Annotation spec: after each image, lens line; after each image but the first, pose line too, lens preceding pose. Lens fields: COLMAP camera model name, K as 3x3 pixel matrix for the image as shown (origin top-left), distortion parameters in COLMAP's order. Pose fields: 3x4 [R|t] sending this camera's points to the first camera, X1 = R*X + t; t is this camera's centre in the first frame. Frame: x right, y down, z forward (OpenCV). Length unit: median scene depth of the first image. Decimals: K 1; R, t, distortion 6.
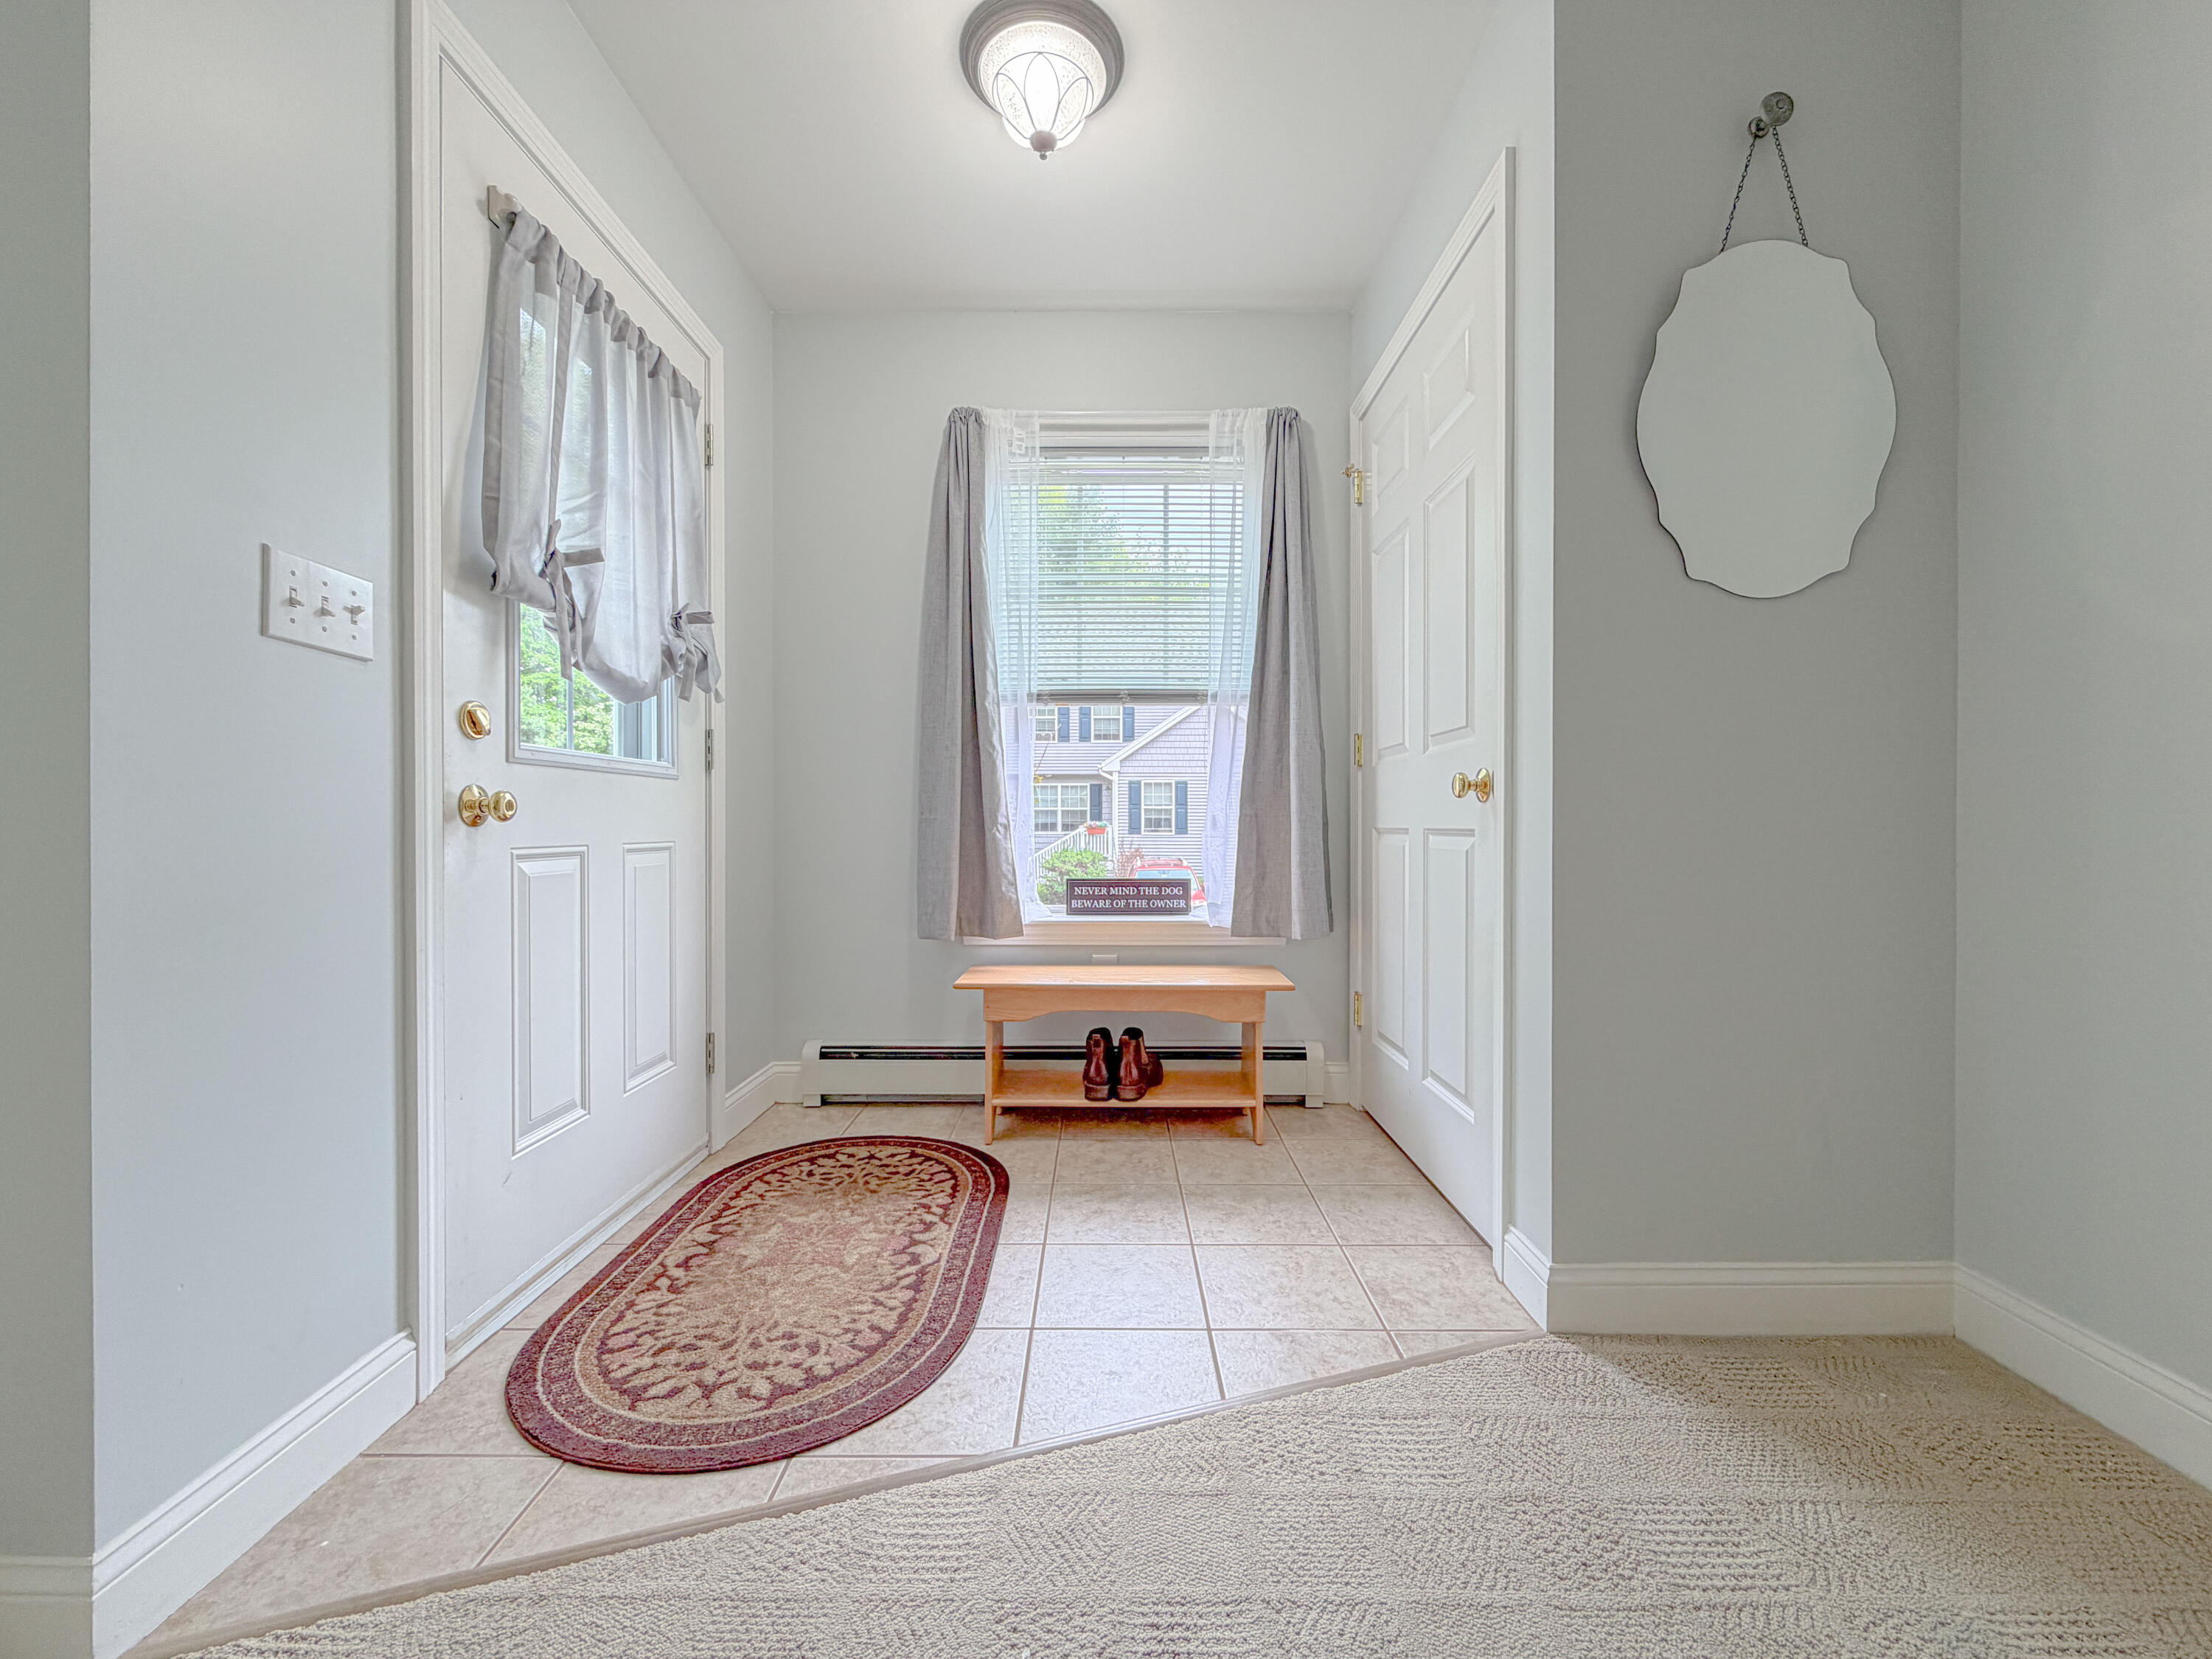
lens RADIAL K [[887.2, 0, 1115.8], [0, 887.2, 826.2], [0, 0, 1]] dist [0.000318, -0.000052]
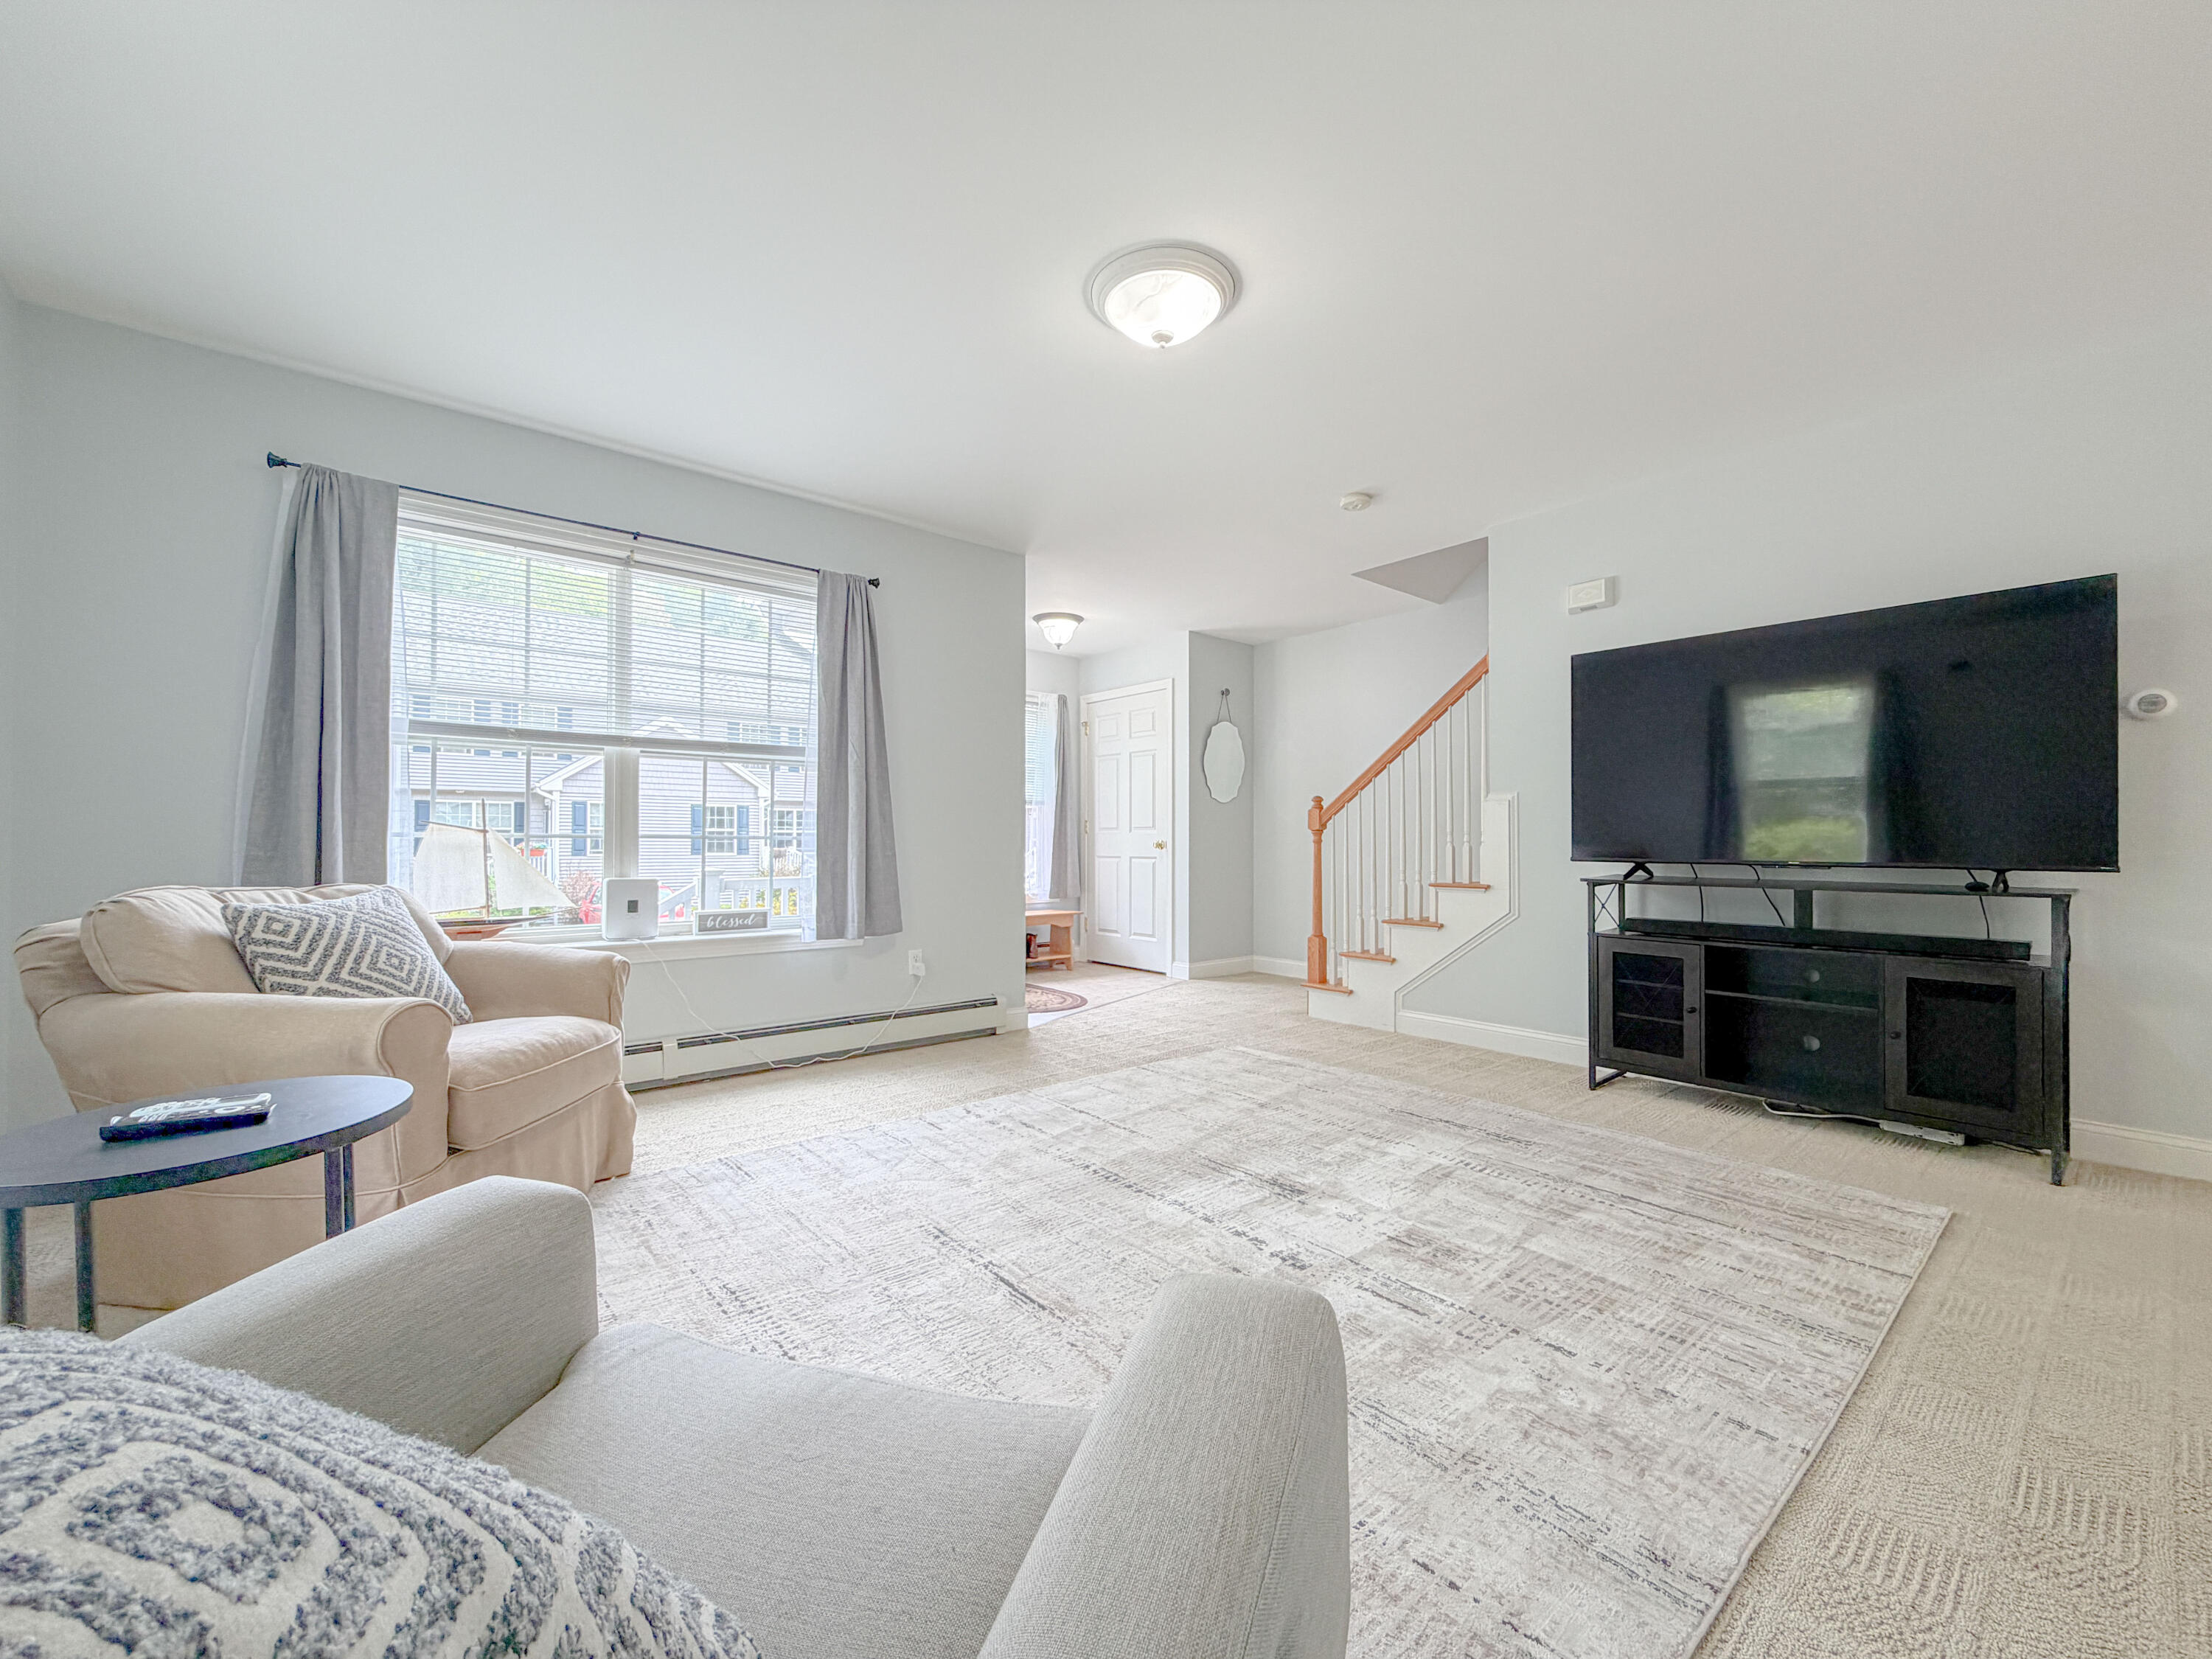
lens RADIAL K [[887.2, 0, 1107.1], [0, 887.2, 832.6], [0, 0, 1]] dist [0.000318, -0.000052]
pose [[0.774055, 0.009136, 0.633052, -0.146624], [-0.000241, 0.999900, -0.014136, -0.003239], [-0.633118, 0.010790, 0.773980, -0.118659]]
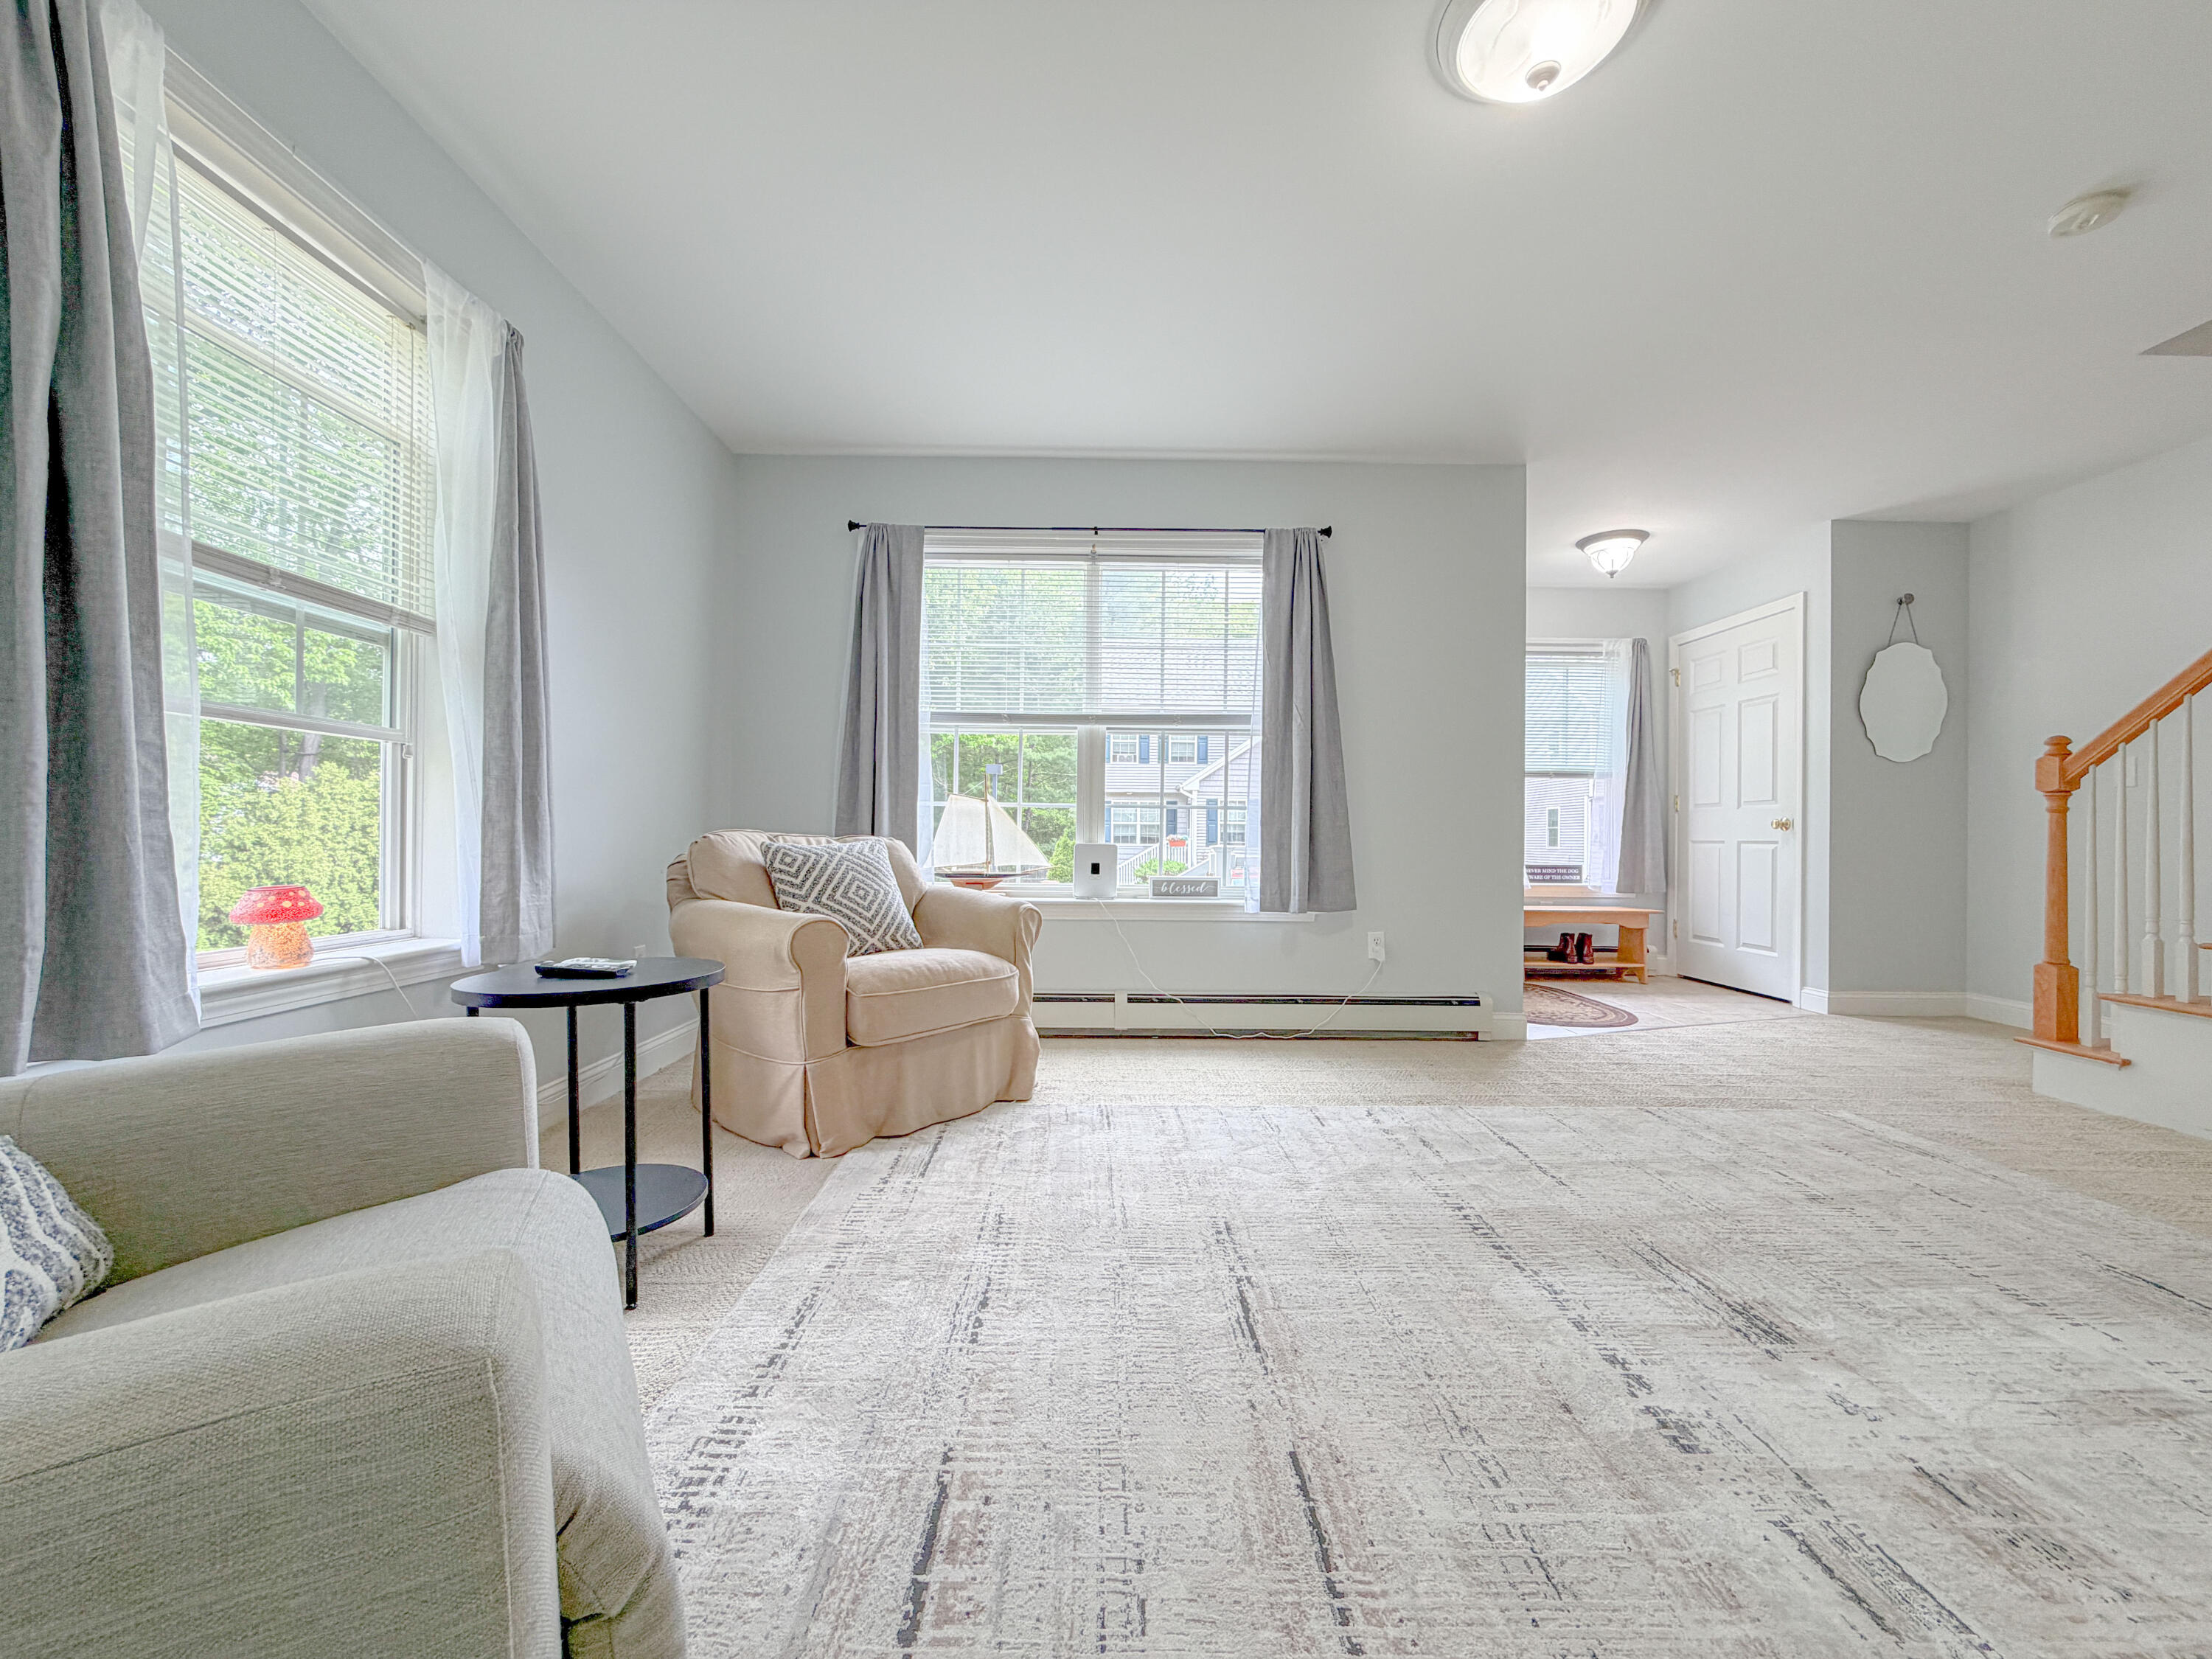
lens RADIAL K [[887.2, 0, 1098.9], [0, 887.2, 832.1], [0, 0, 1]] dist [0.000318, -0.000052]
pose [[0.999935, 0.010025, -0.005339, -0.114967], [-0.010070, 0.999913, -0.008480, 0.001359], [0.005254, 0.008534, 0.999950, -0.117131]]
